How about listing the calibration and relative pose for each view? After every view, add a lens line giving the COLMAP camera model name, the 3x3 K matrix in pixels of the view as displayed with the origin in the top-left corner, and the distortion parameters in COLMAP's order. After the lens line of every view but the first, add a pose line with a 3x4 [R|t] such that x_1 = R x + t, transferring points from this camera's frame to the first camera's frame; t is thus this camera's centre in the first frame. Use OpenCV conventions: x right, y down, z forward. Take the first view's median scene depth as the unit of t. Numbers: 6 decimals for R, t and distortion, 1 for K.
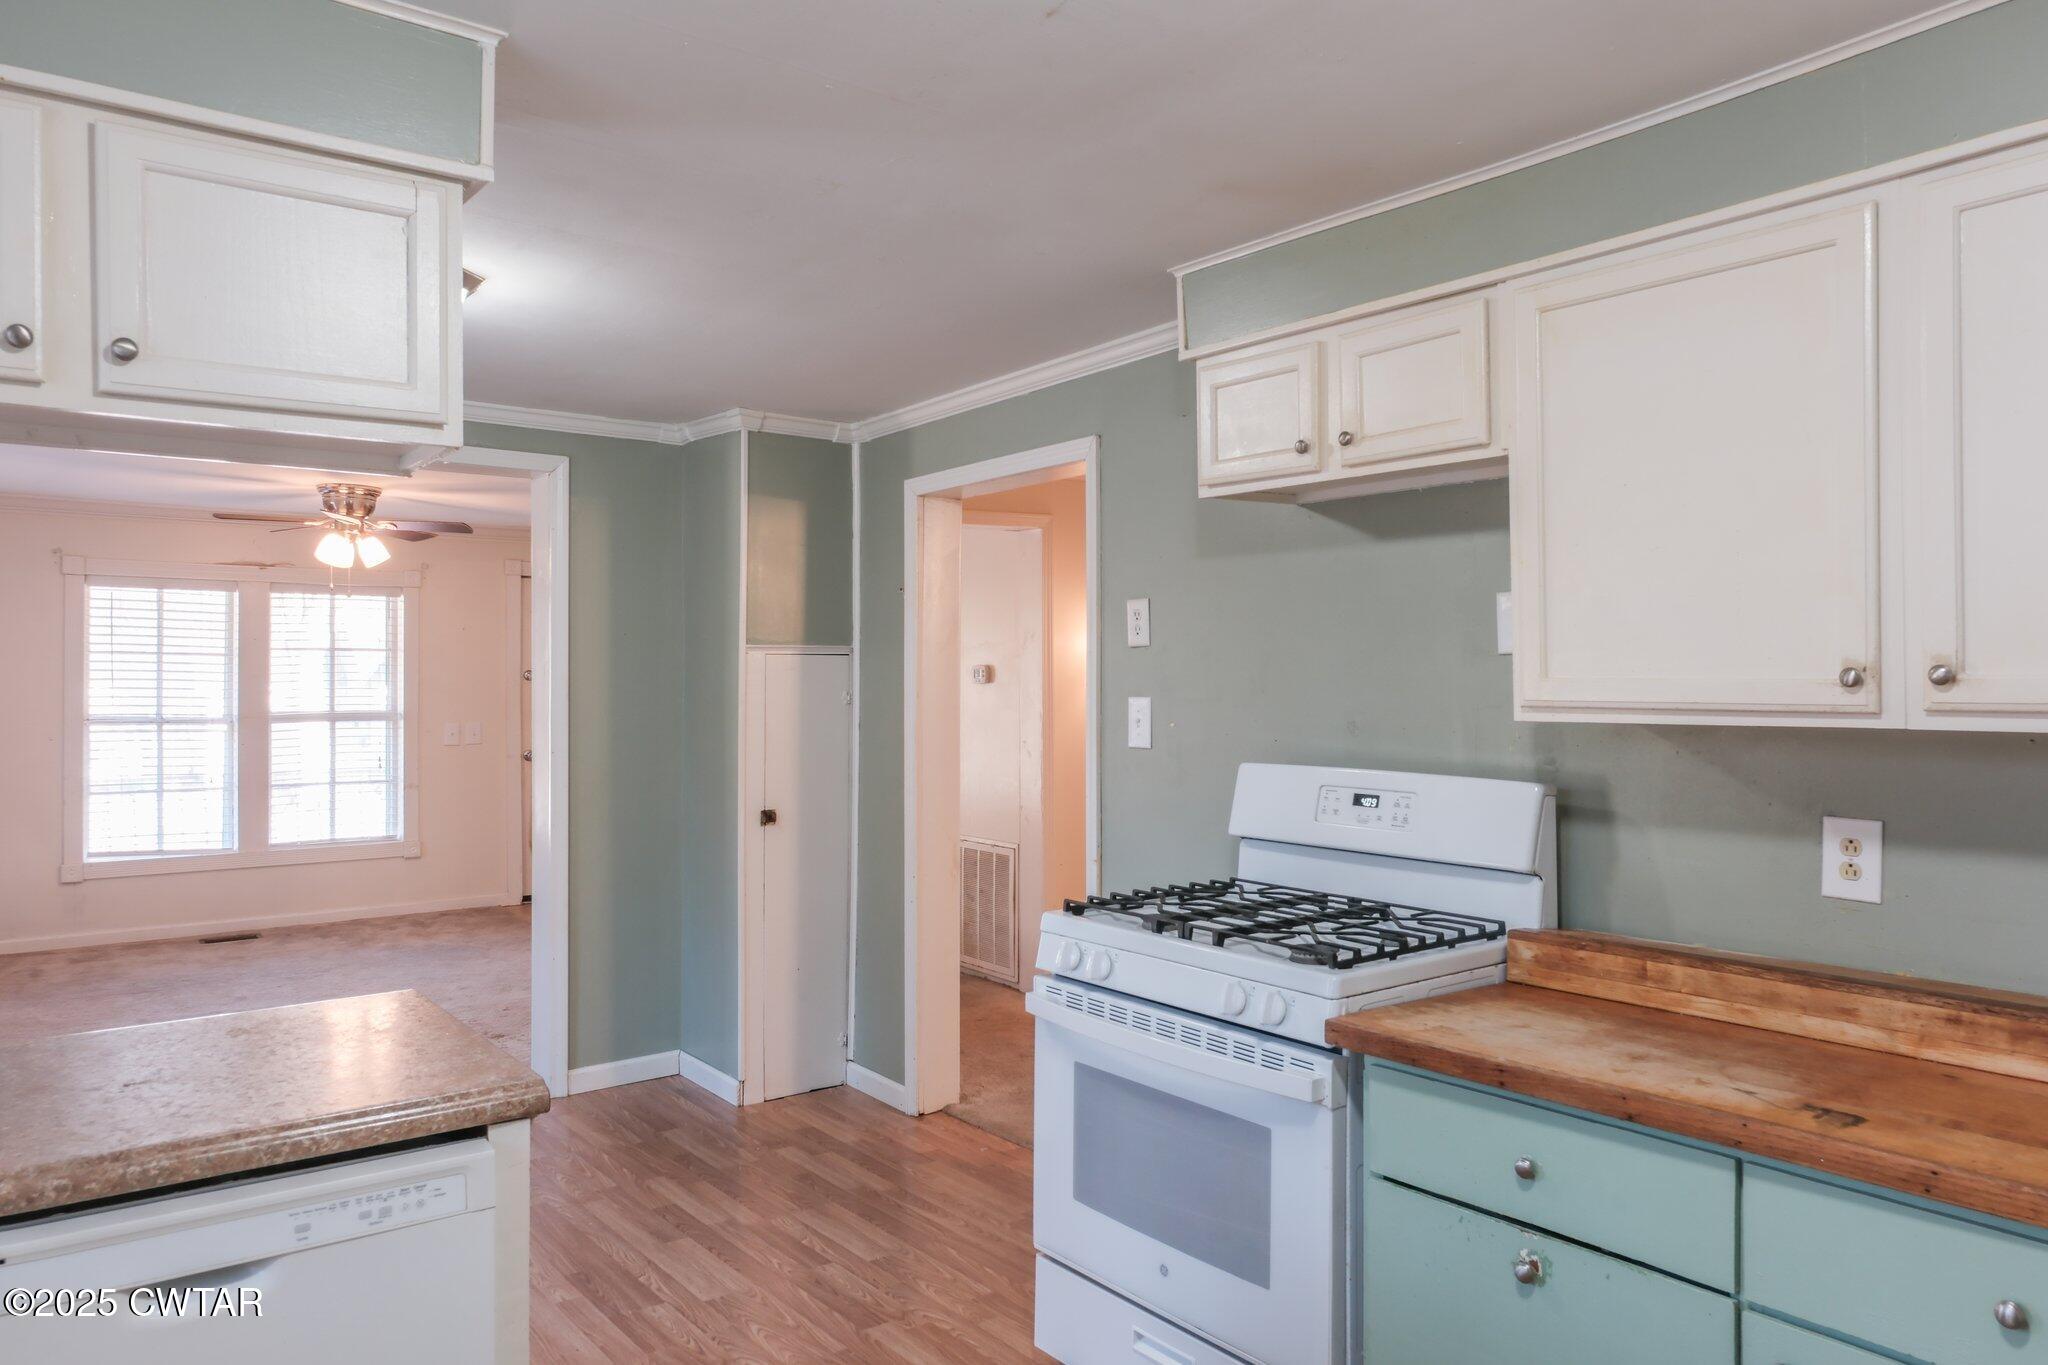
lens RADIAL K [[1405.9, 0, 1037.6], [0, 1405.9, 677.9], [0, 0, 1]] dist [-0.008551, 0.023963]
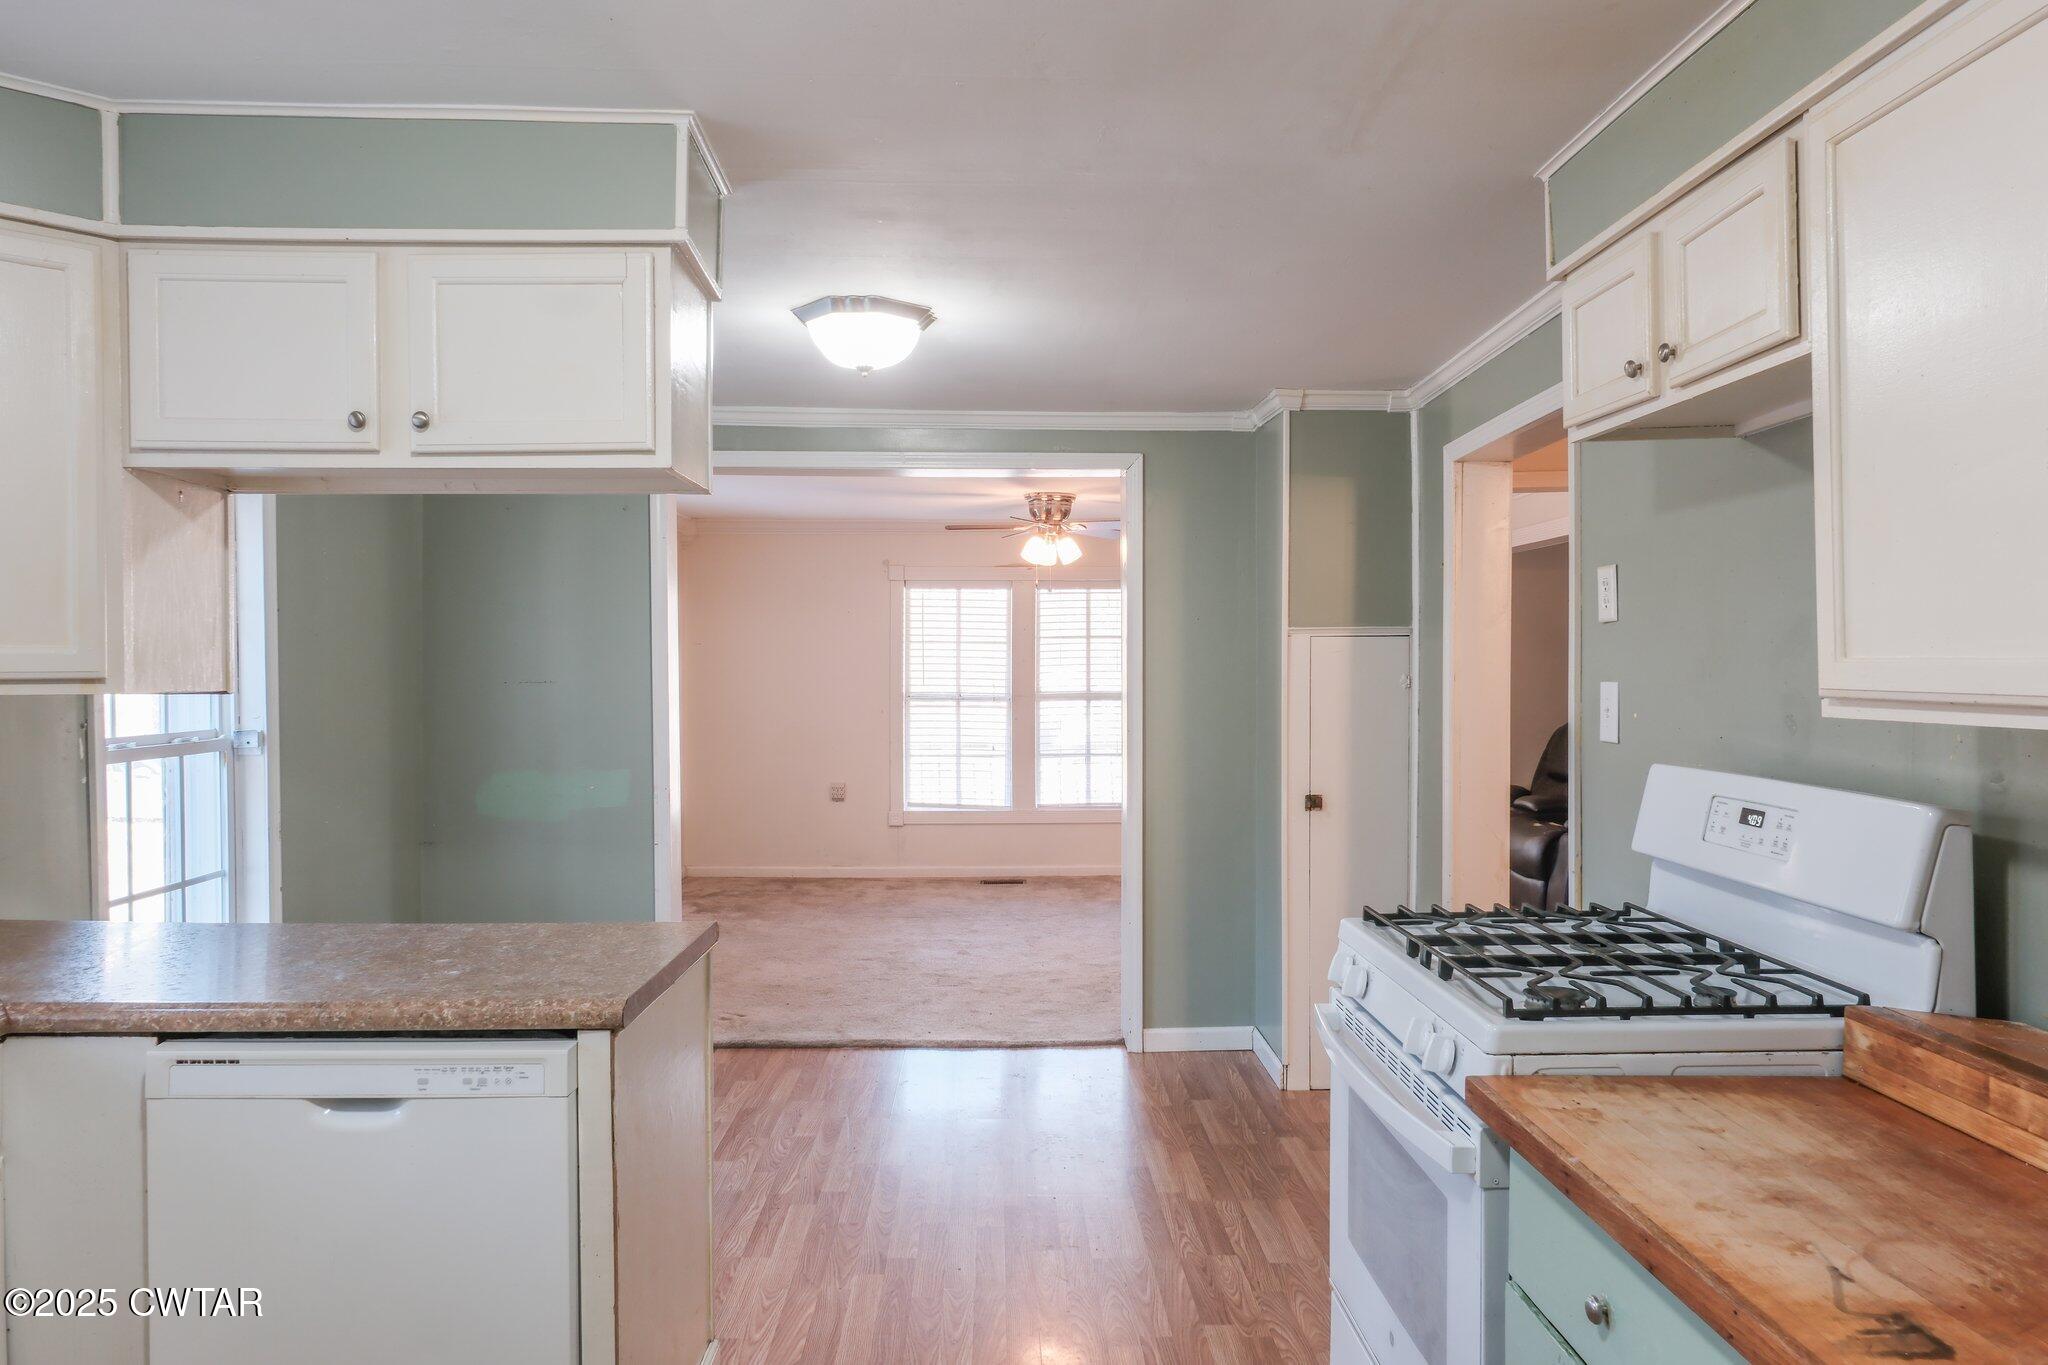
lens RADIAL K [[1405.9, 0, 1026.9], [0, 1405.9, 681.4], [0, 0, 1]] dist [-0.008551, 0.023963]
pose [[0.806440, 0.005419, -0.591291, 0.217722], [0.002938, 0.999909, 0.013172, 0.000808], [0.591309, -0.012359, 0.806350, 0.086820]]
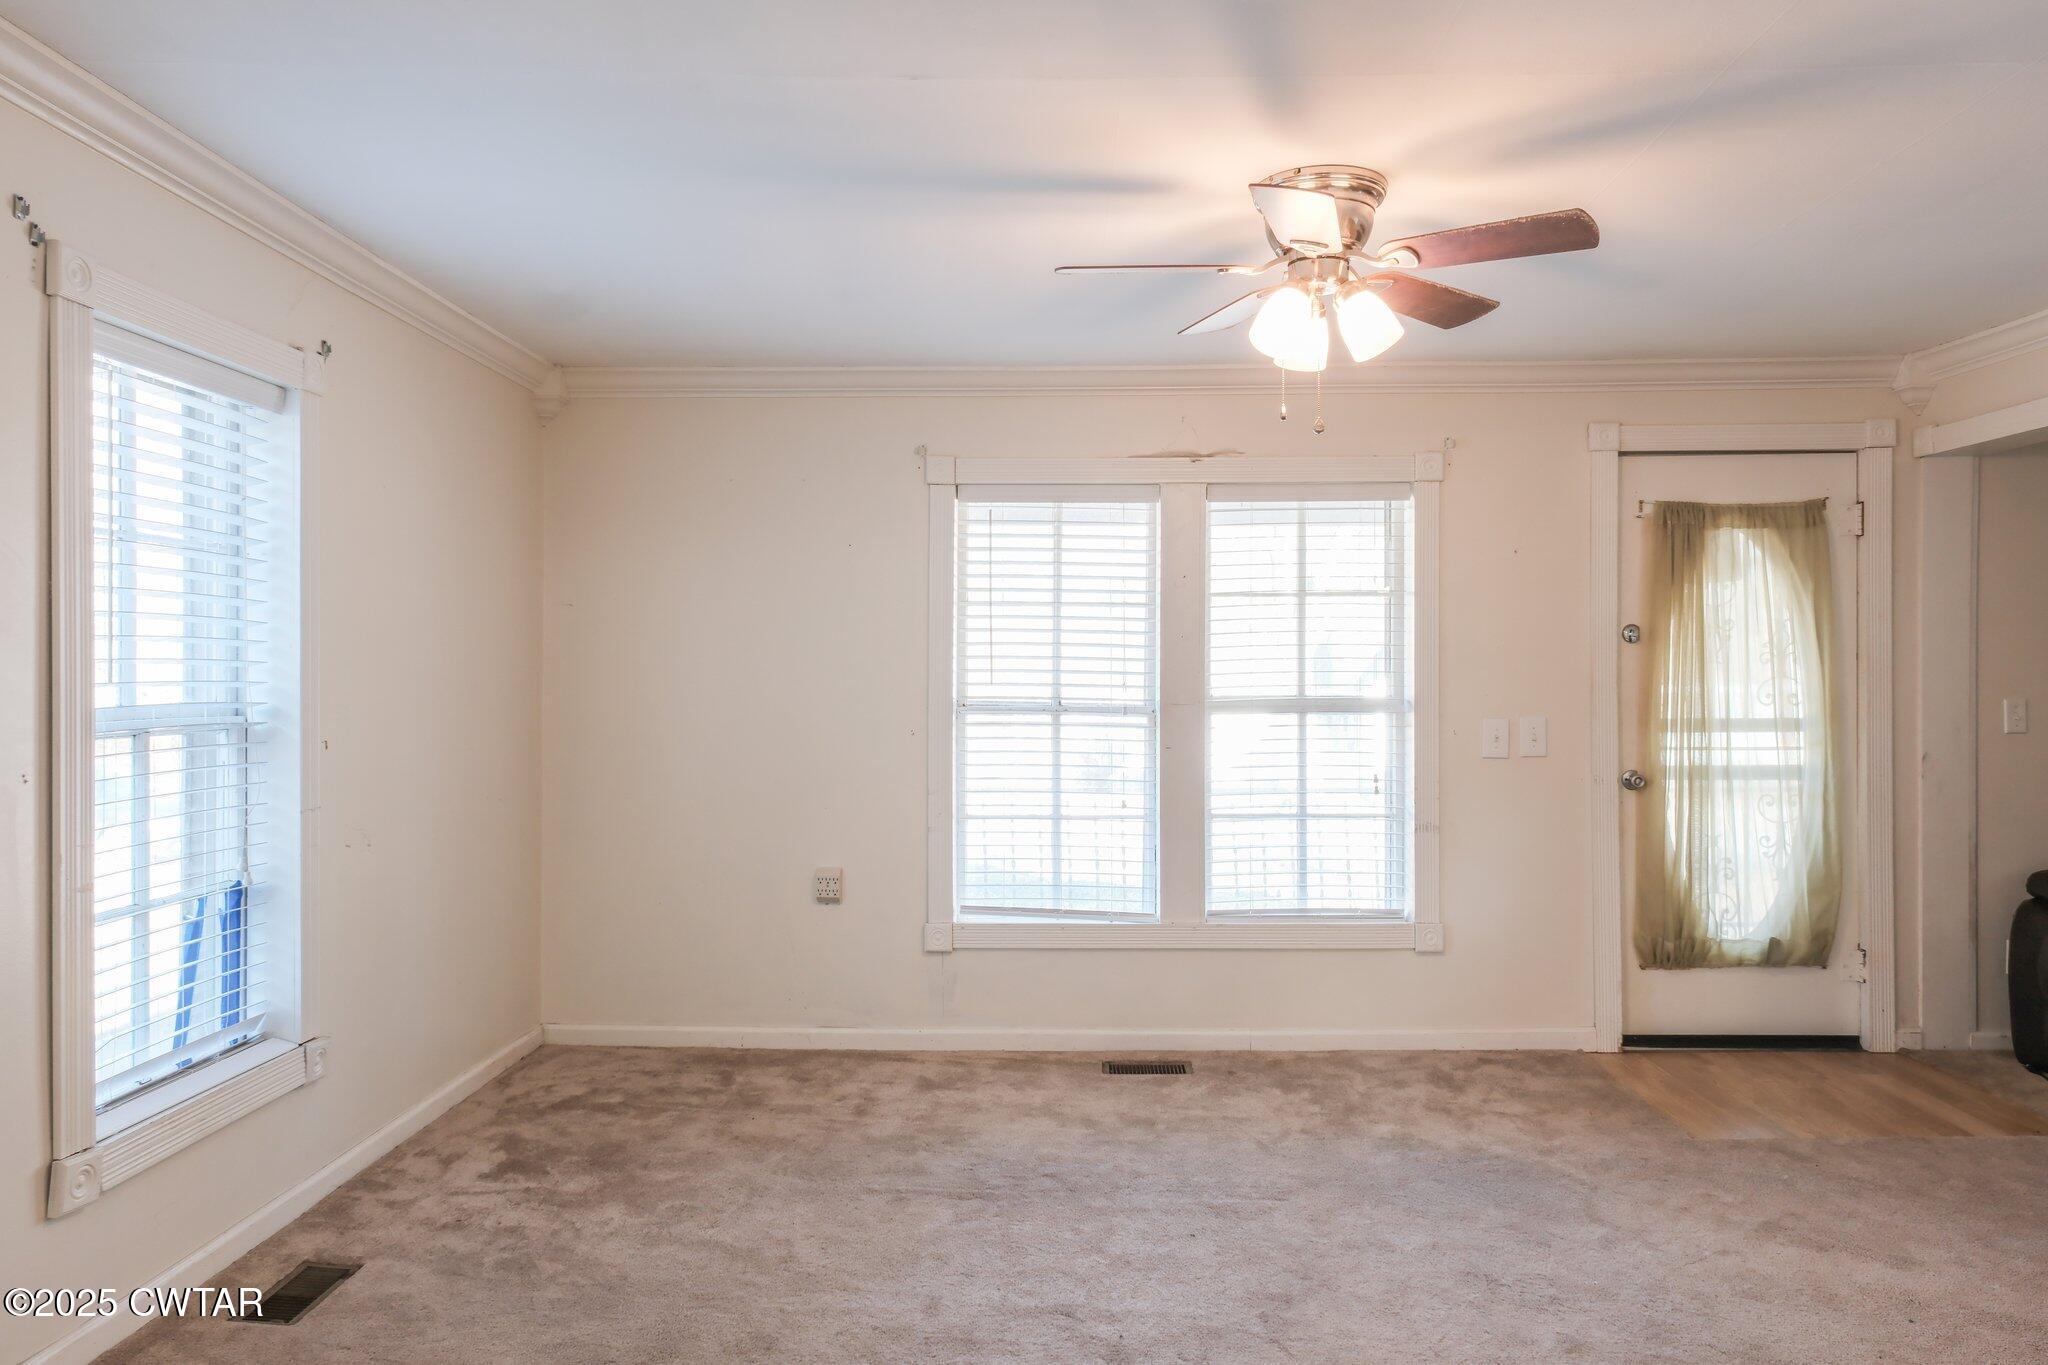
lens RADIAL K [[1405.9, 0, 979.6], [0, 1405.9, 693.4], [0, 0, 1]] dist [-0.008551, 0.023963]
pose [[0.760372, 0.002506, -0.649483, -0.357886], [0.002625, 0.999973, 0.006931, 0.029726], [0.649483, -0.006976, 0.760344, 0.750076]]
